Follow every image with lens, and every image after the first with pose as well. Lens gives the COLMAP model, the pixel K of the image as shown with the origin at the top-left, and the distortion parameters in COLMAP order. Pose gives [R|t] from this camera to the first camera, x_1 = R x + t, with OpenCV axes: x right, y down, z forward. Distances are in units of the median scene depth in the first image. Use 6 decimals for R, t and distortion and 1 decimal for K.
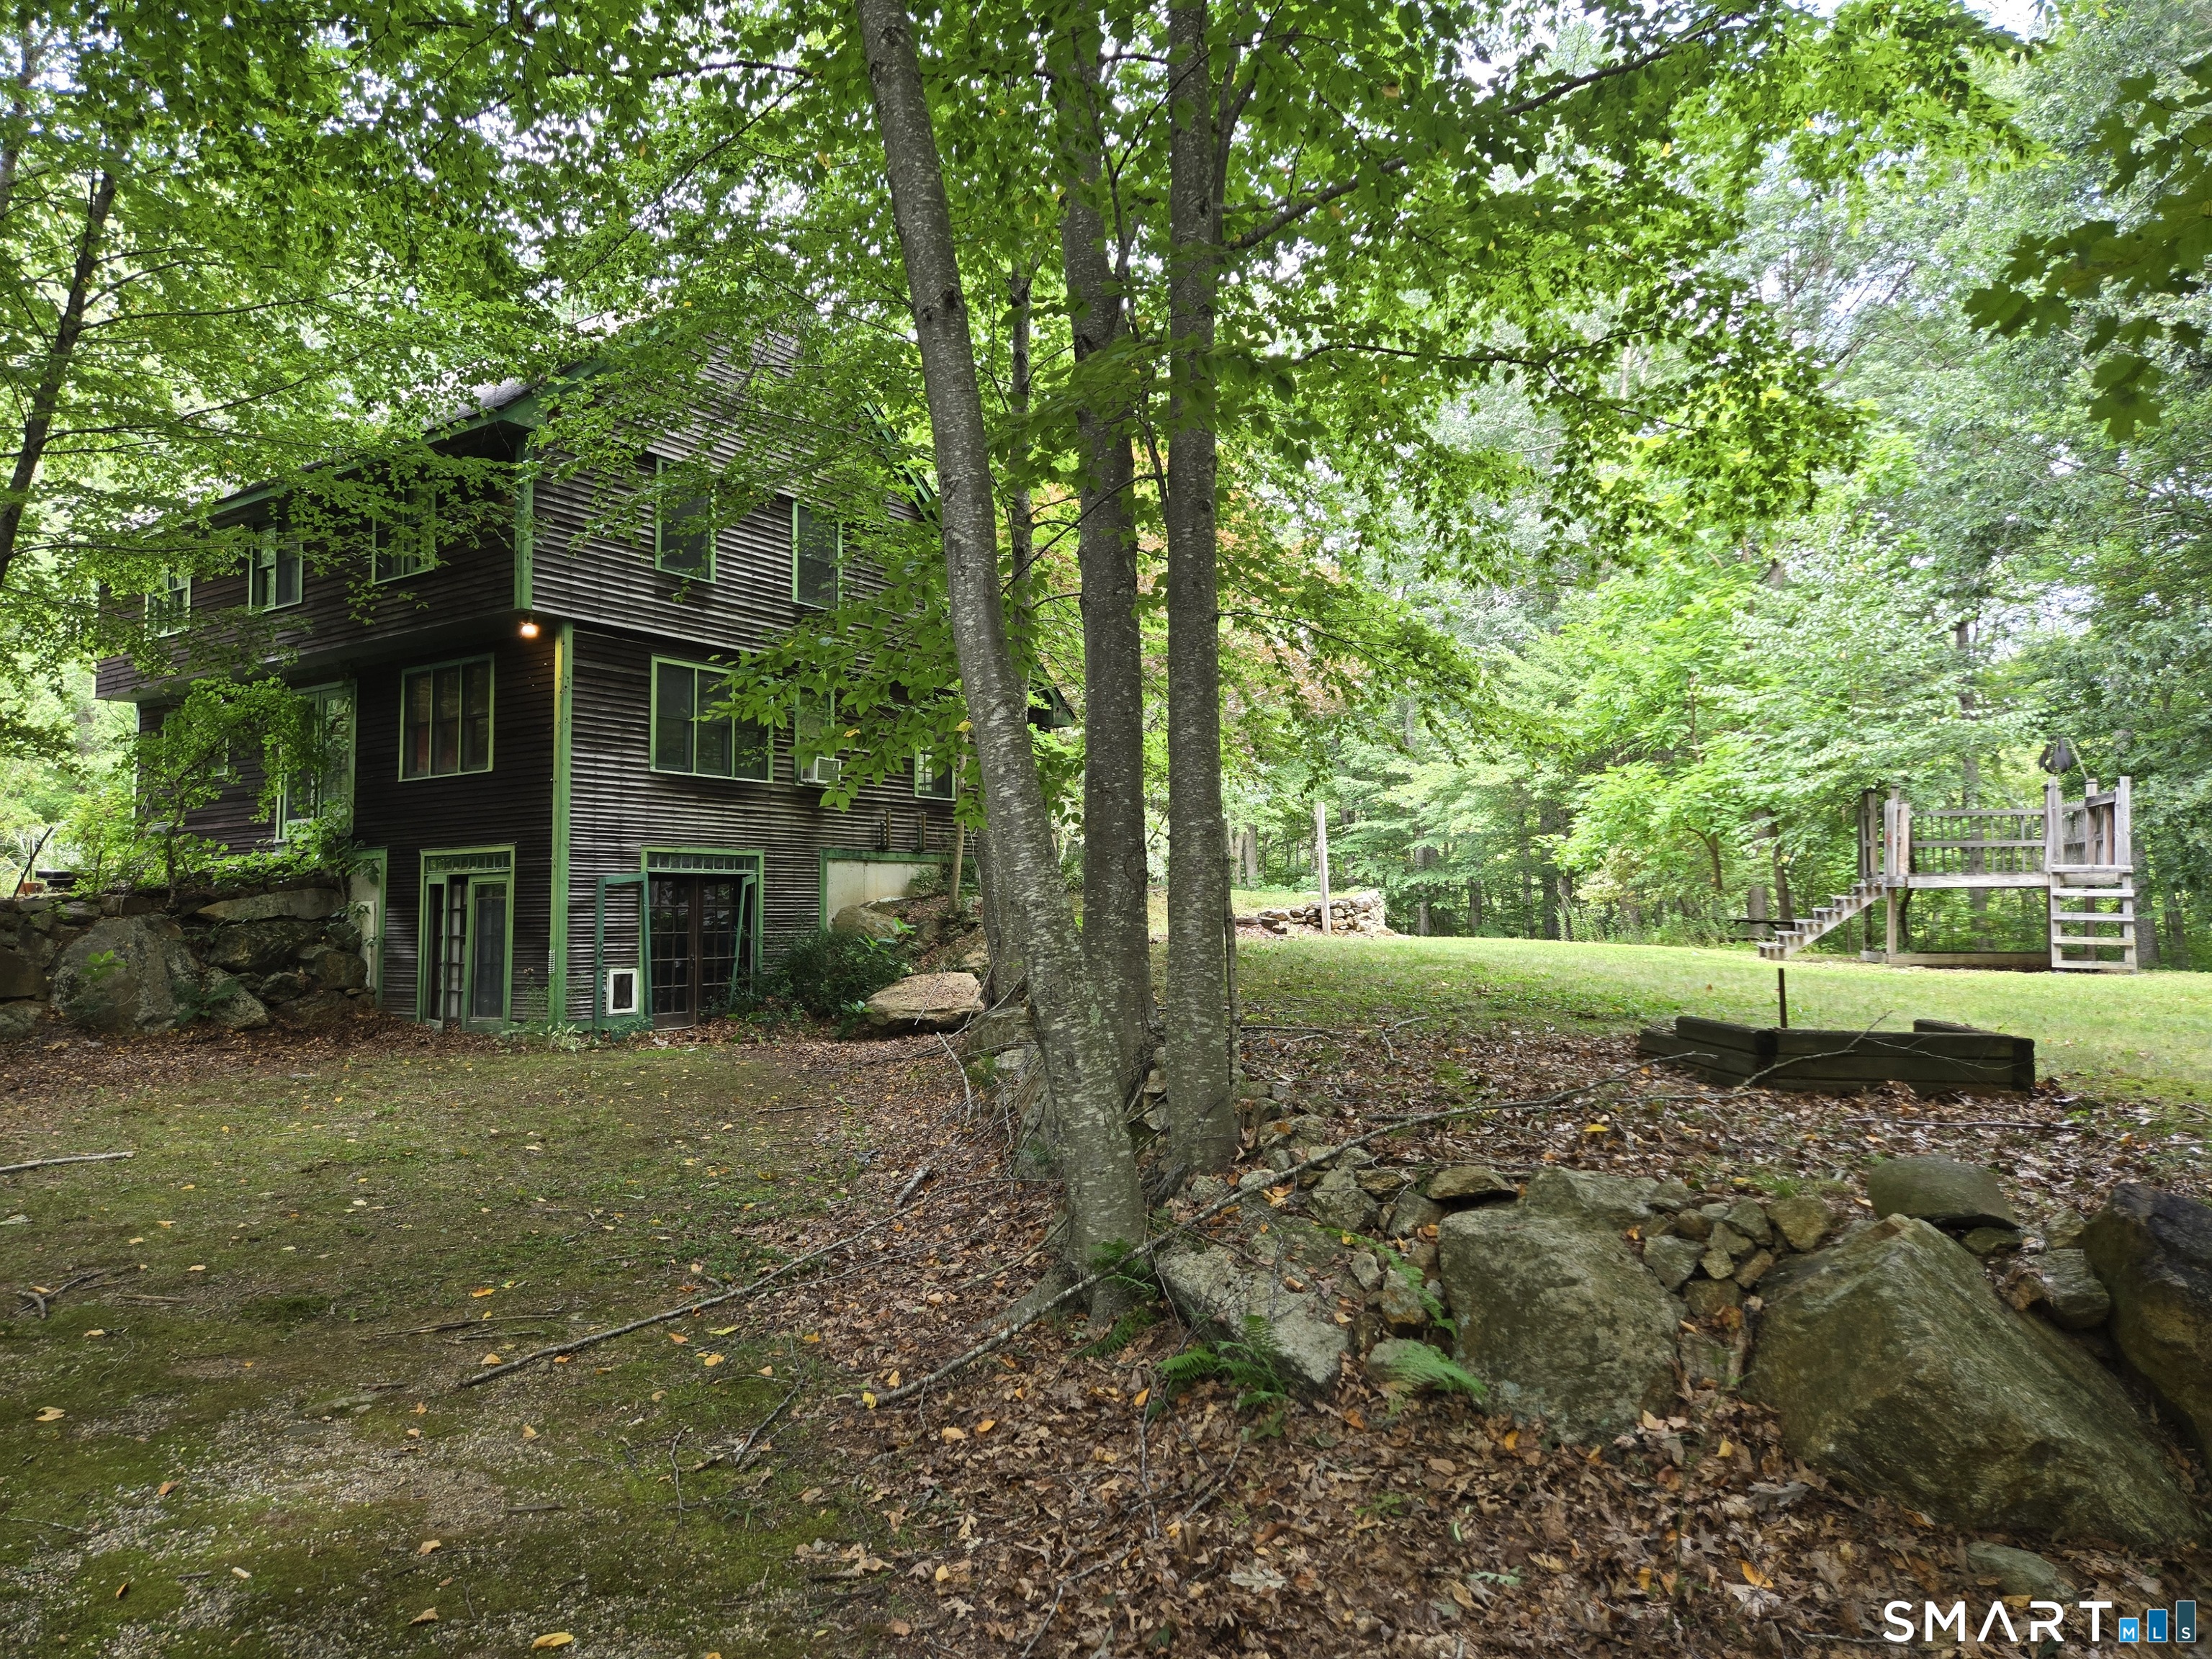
lens RADIAL K [[1444.6, 0, 1109.6], [0, 1444.6, 831.9], [0, 0, 1]] dist [0.022149, -0.005606]
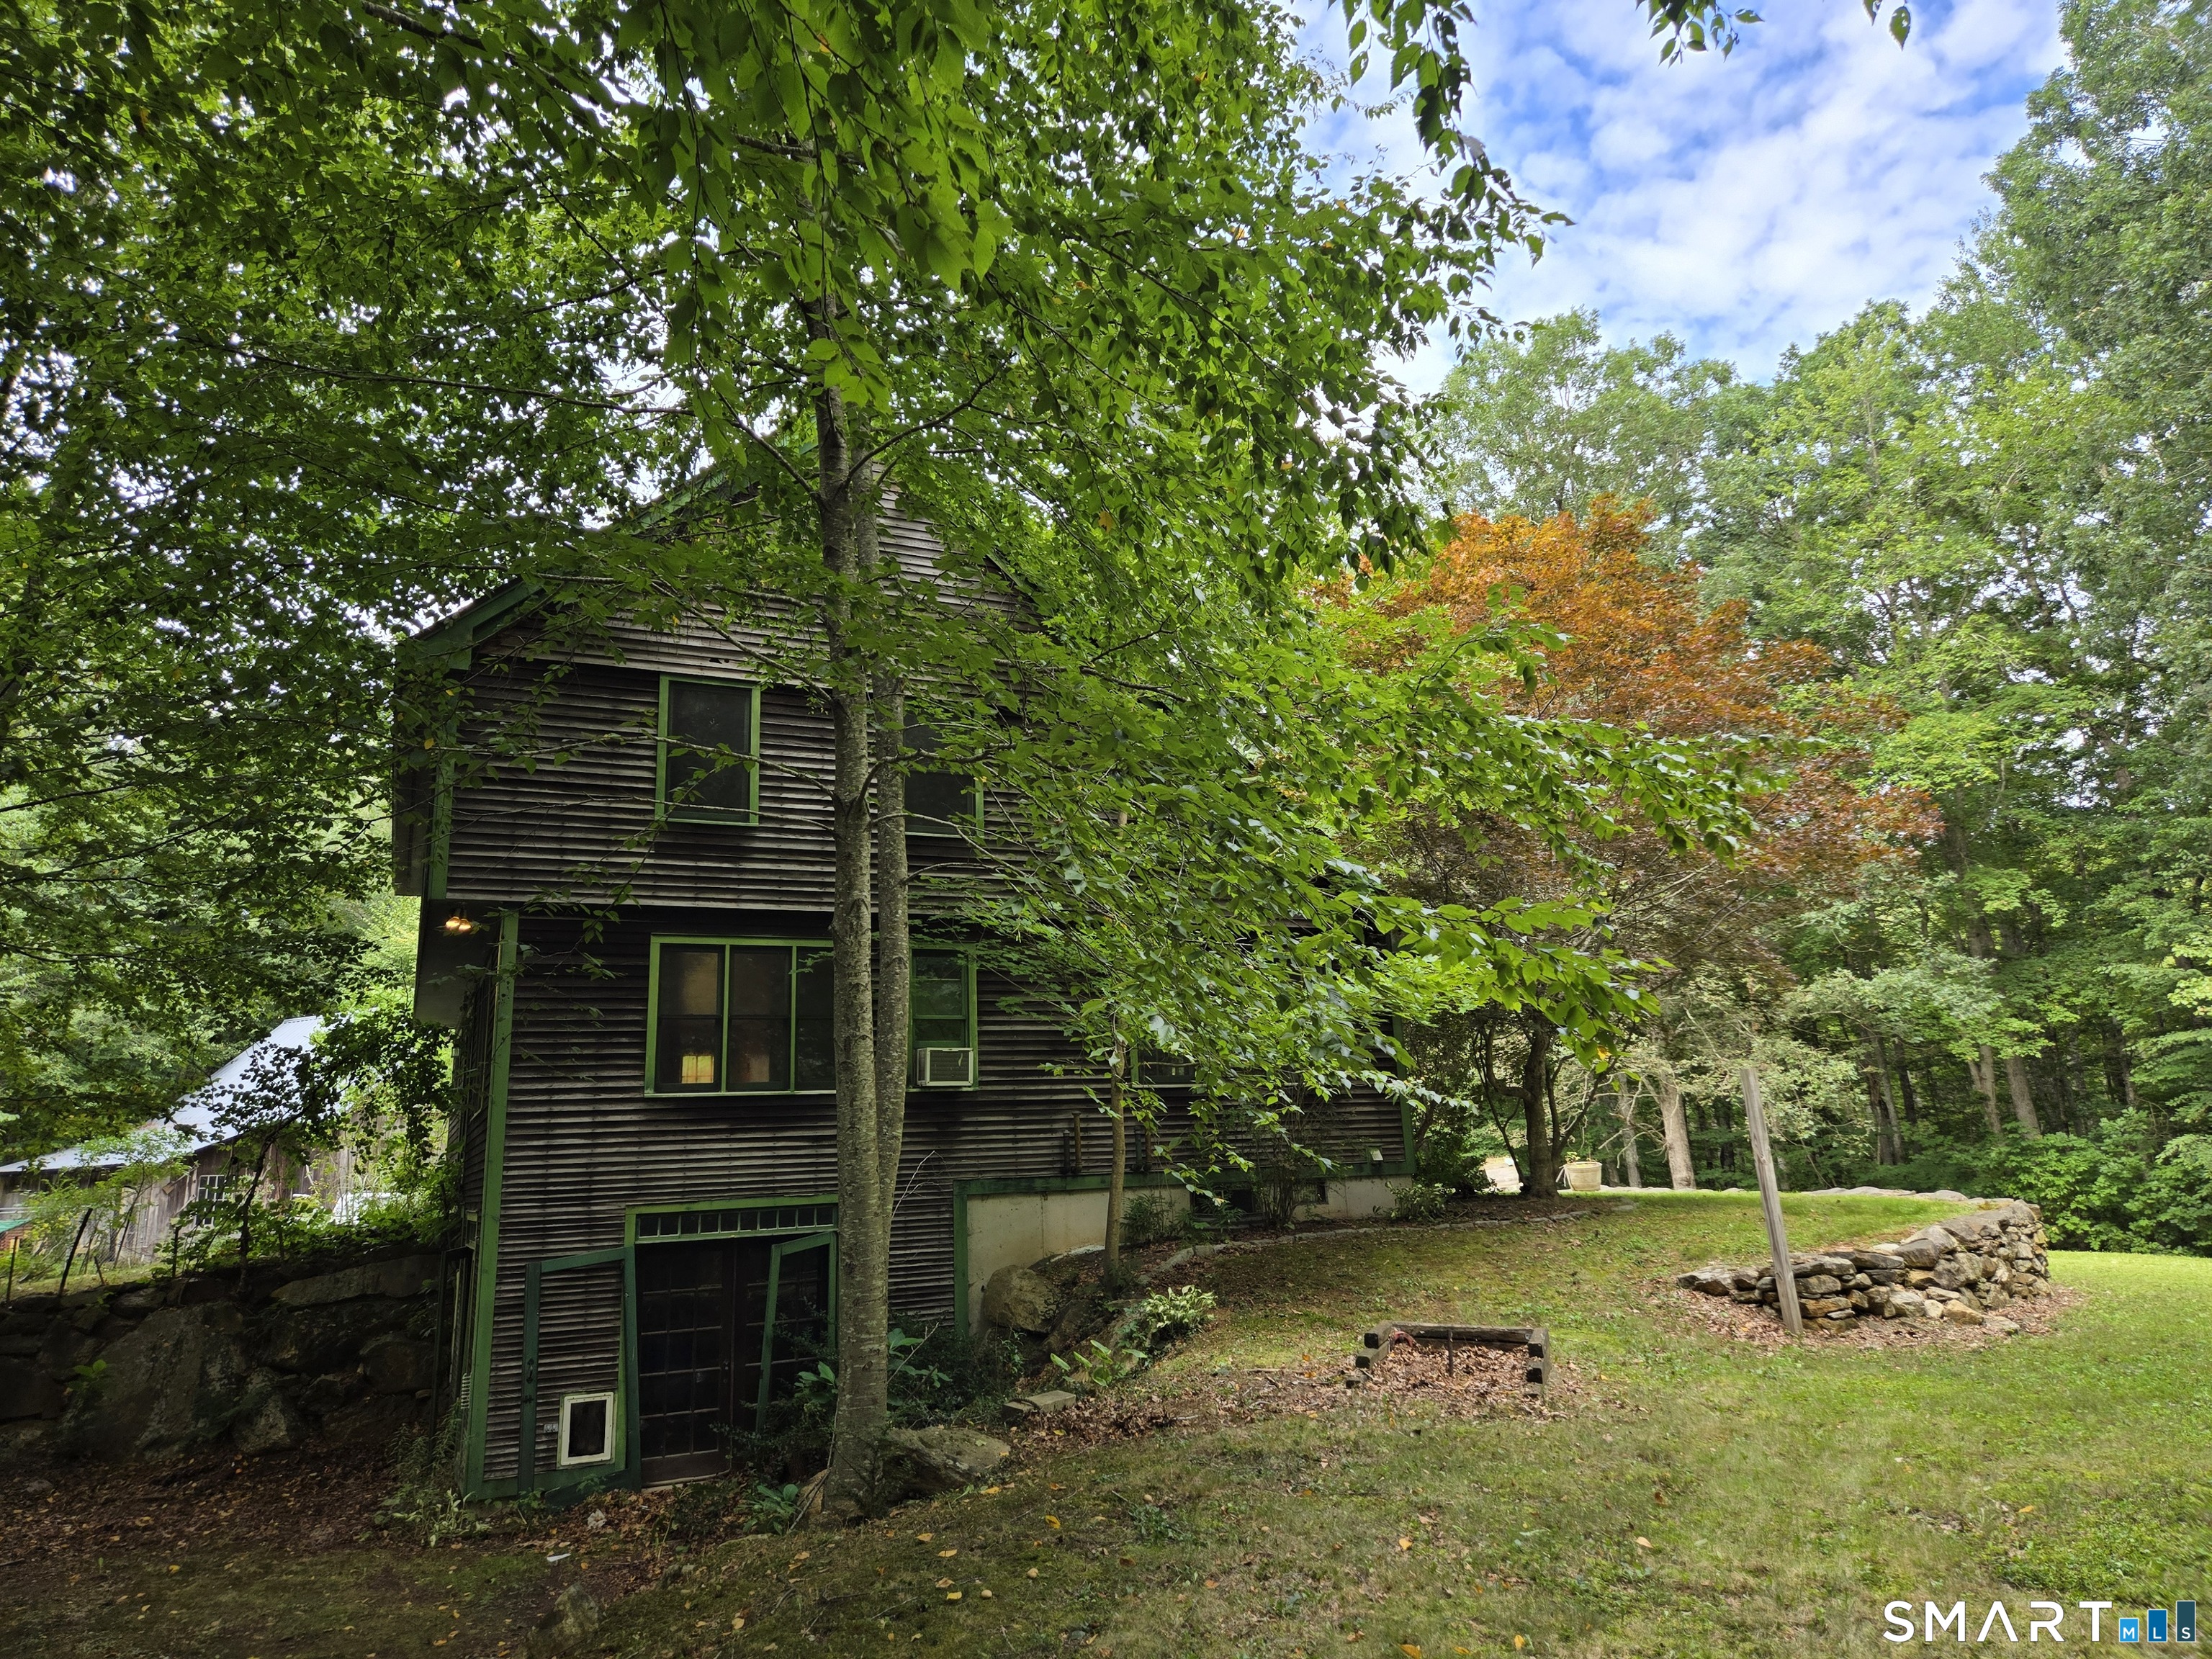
lens RADIAL K [[1444.6, 0, 1101.8], [0, 1444.6, 827.7], [0, 0, 1]] dist [0.022149, -0.005606]
pose [[0.862791, -0.143507, -0.484766, 0.244163], [0.063505, 0.982035, -0.177690, -0.031100], [0.501557, 0.122524, 0.856404, 0.483940]]
